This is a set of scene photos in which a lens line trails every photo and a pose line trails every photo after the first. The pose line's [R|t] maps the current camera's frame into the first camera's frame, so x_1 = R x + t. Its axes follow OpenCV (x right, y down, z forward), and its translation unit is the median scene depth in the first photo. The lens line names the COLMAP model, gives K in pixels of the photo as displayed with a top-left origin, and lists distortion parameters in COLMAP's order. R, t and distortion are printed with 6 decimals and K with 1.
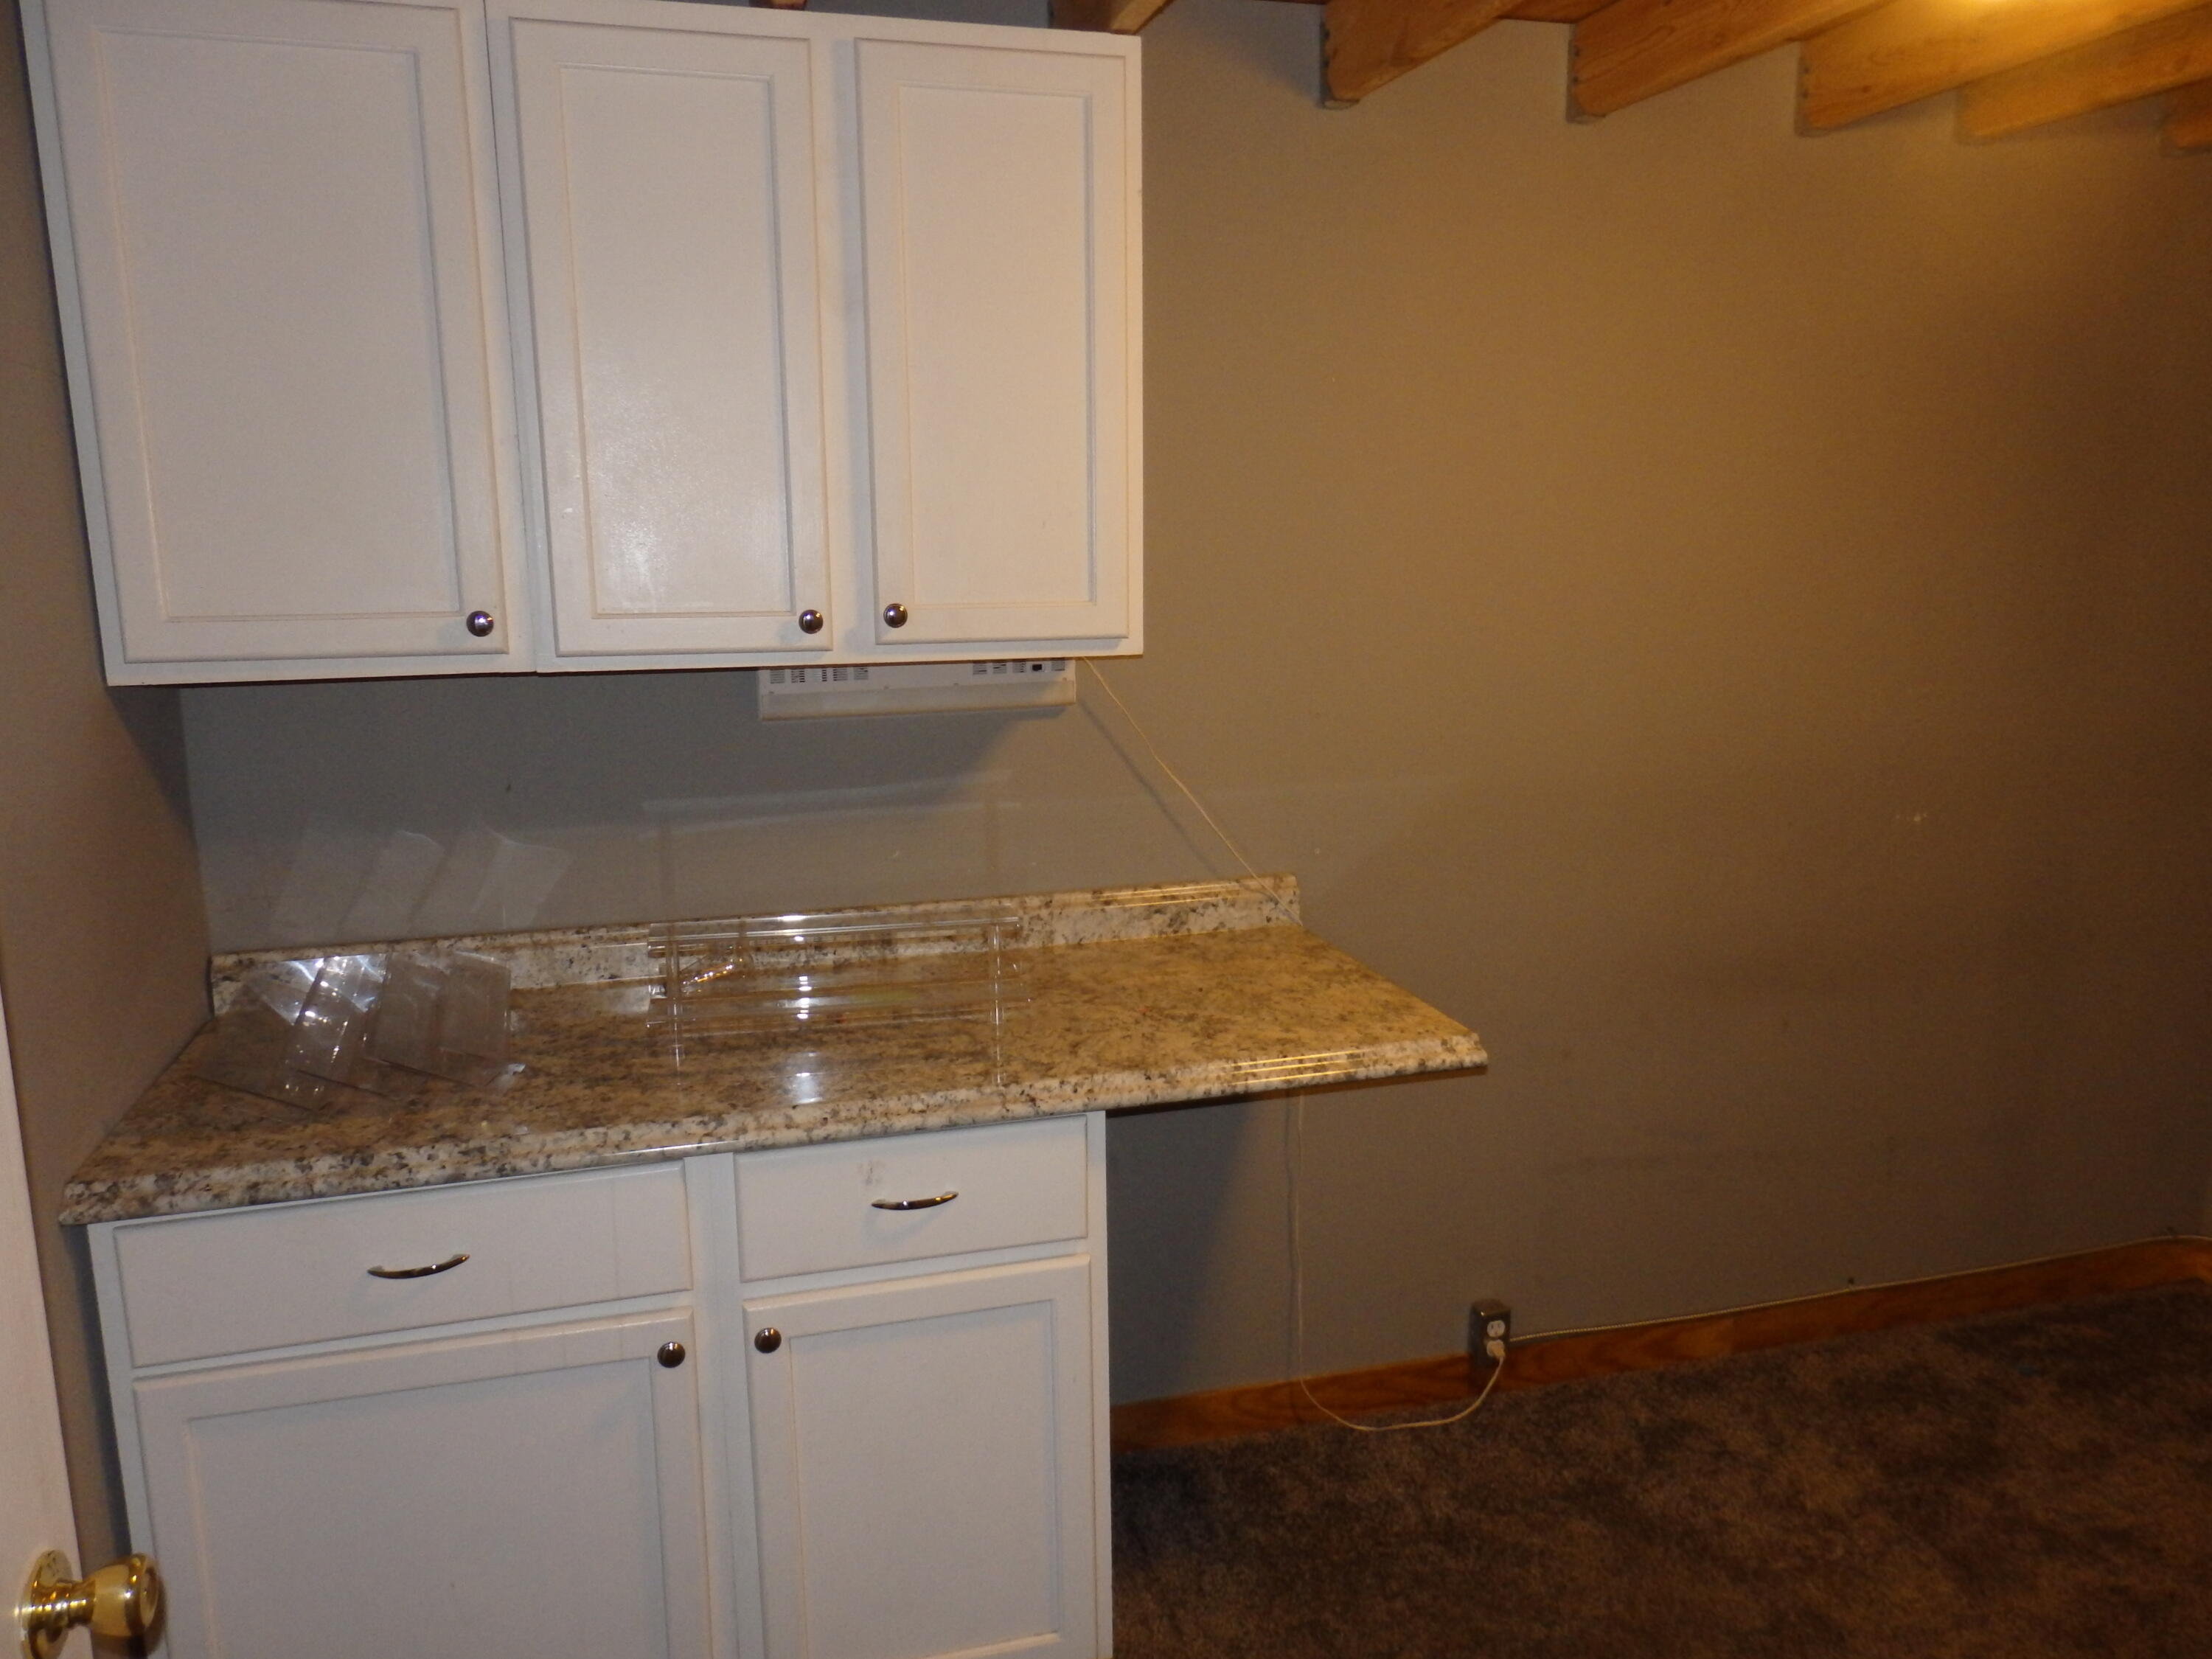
lens RADIAL K [[1646.5, 0, 1111.8], [0, 1646.5, 868.6], [0, 0, 1]] dist [-0.000683, 0.007162]
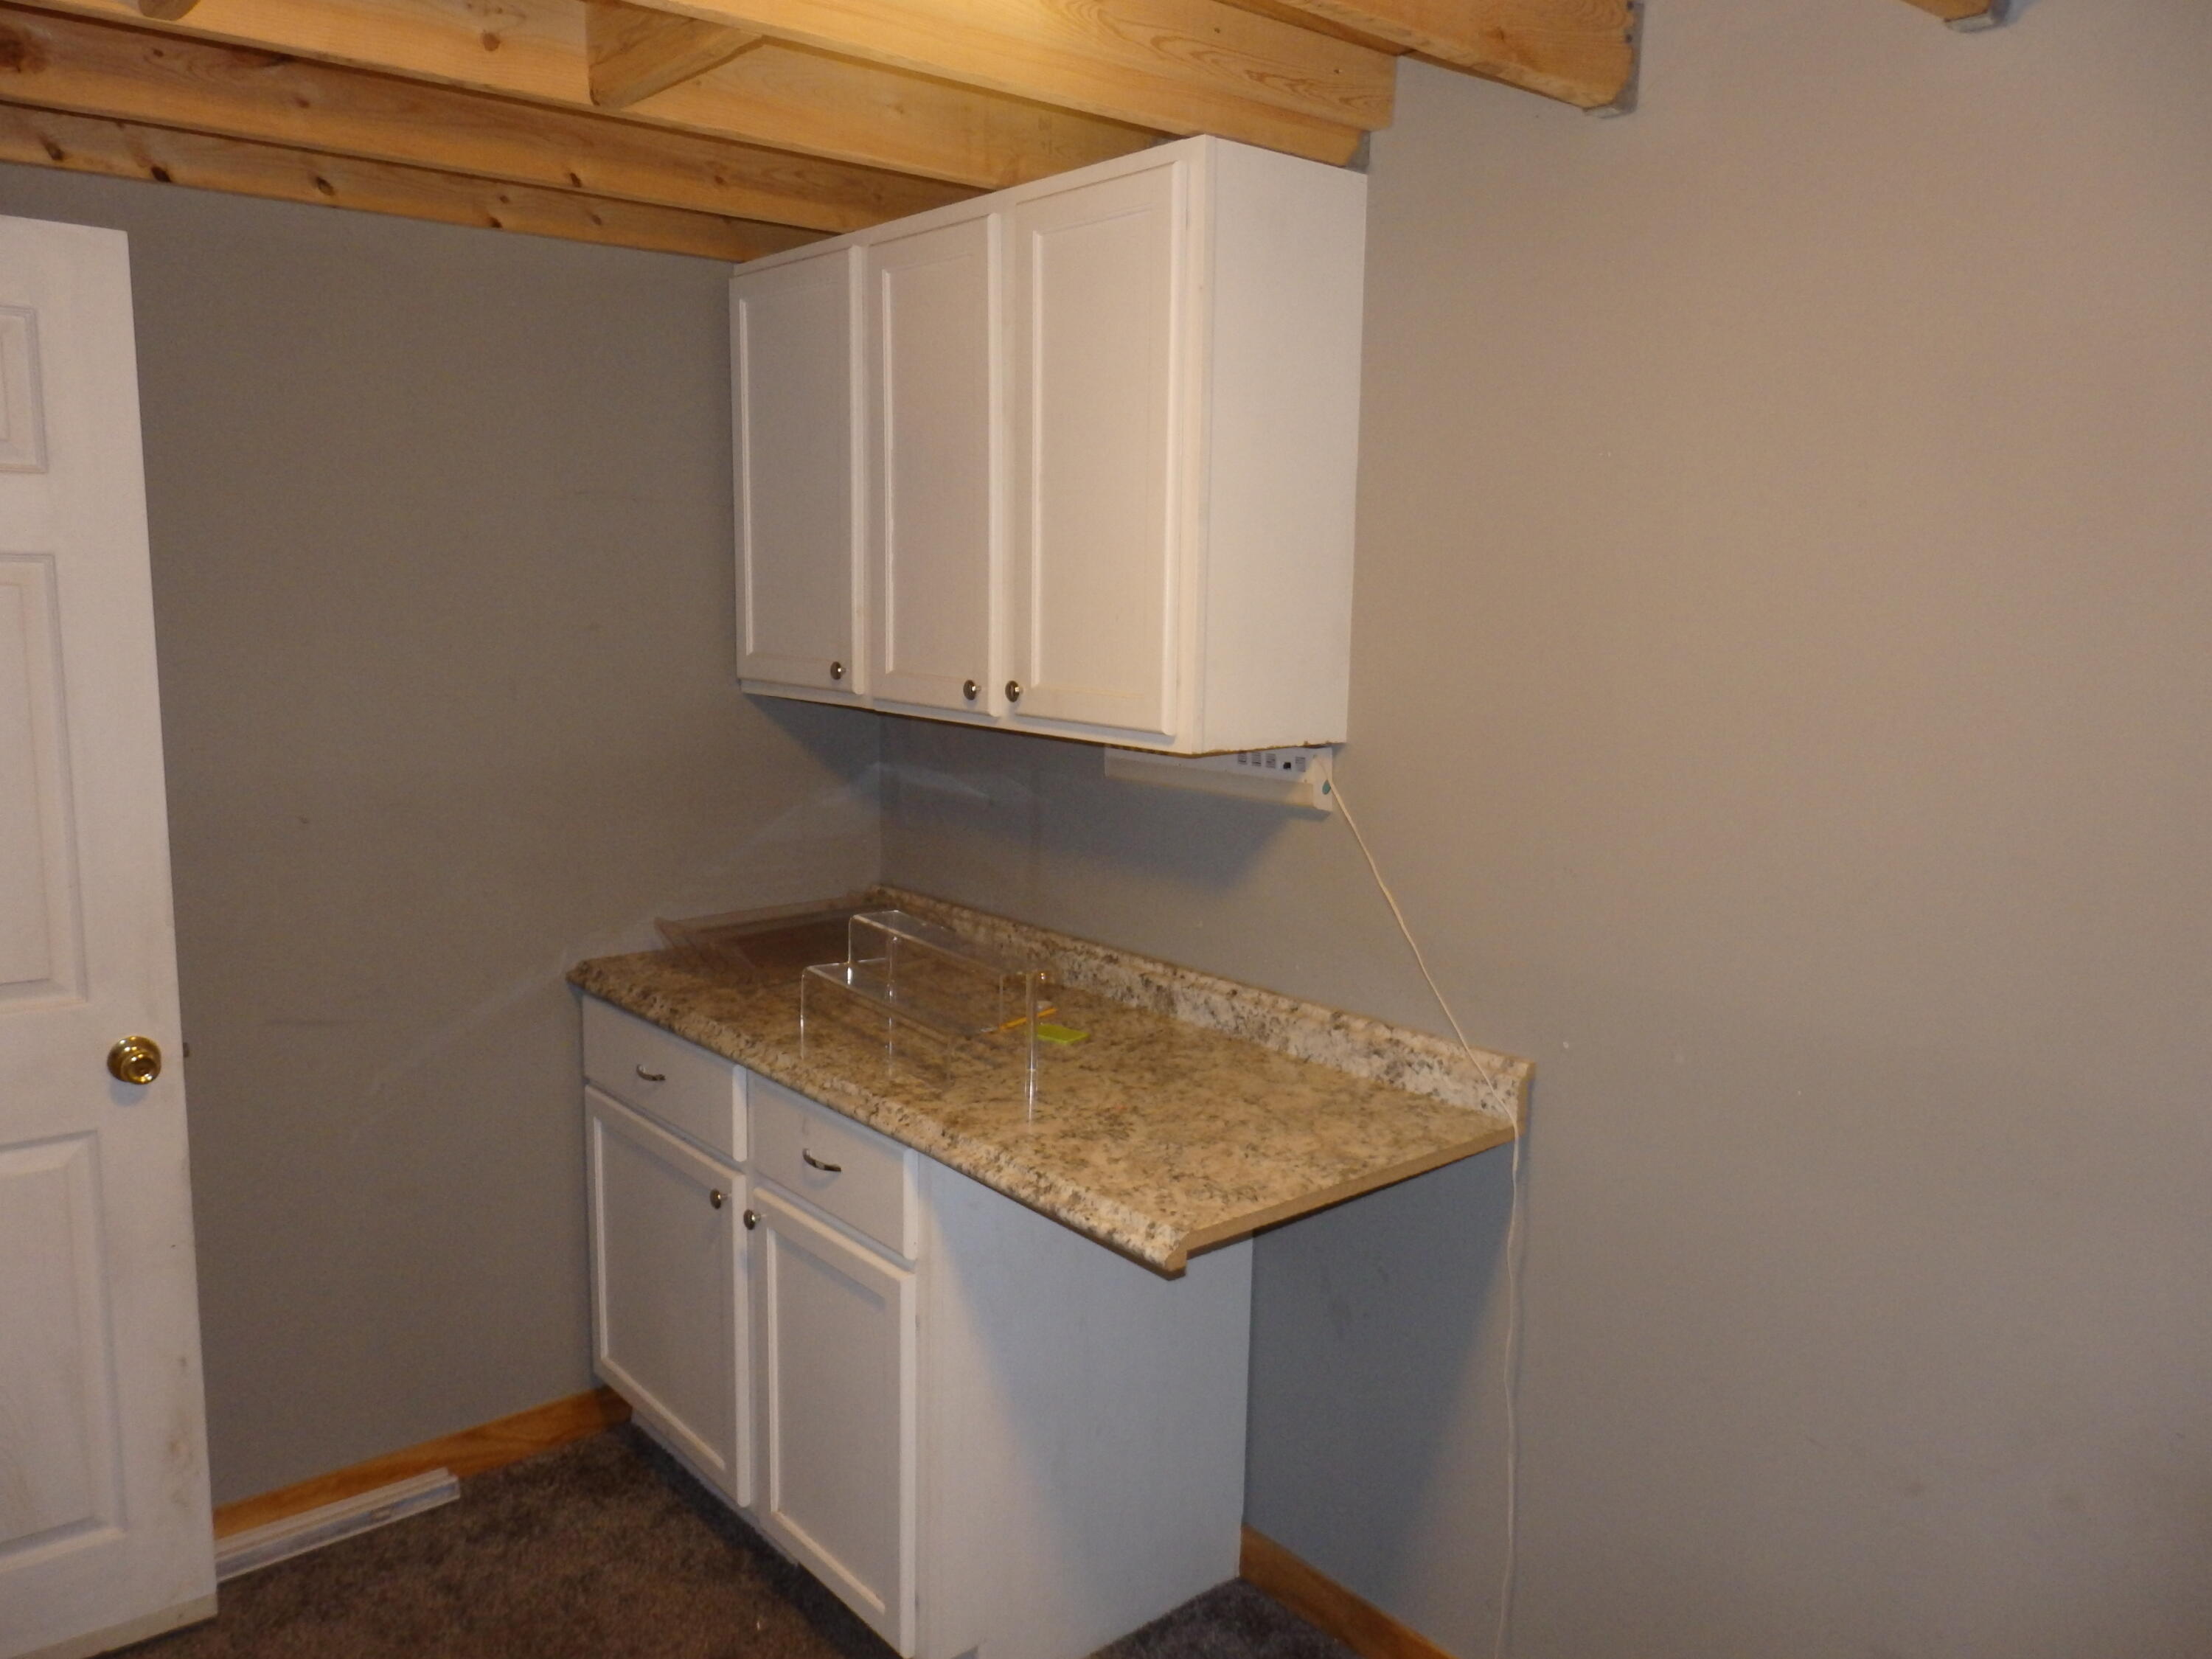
lens RADIAL K [[1646.5, 0, 1111.8], [0, 1646.5, 868.6], [0, 0, 1]] dist [-0.000683, 0.007162]
pose [[0.403963, 0.171888, -0.898481, 0.846507], [-0.215431, 0.972439, 0.089177, -0.134409], [0.889046, 0.157537, 0.429859, 0.525189]]
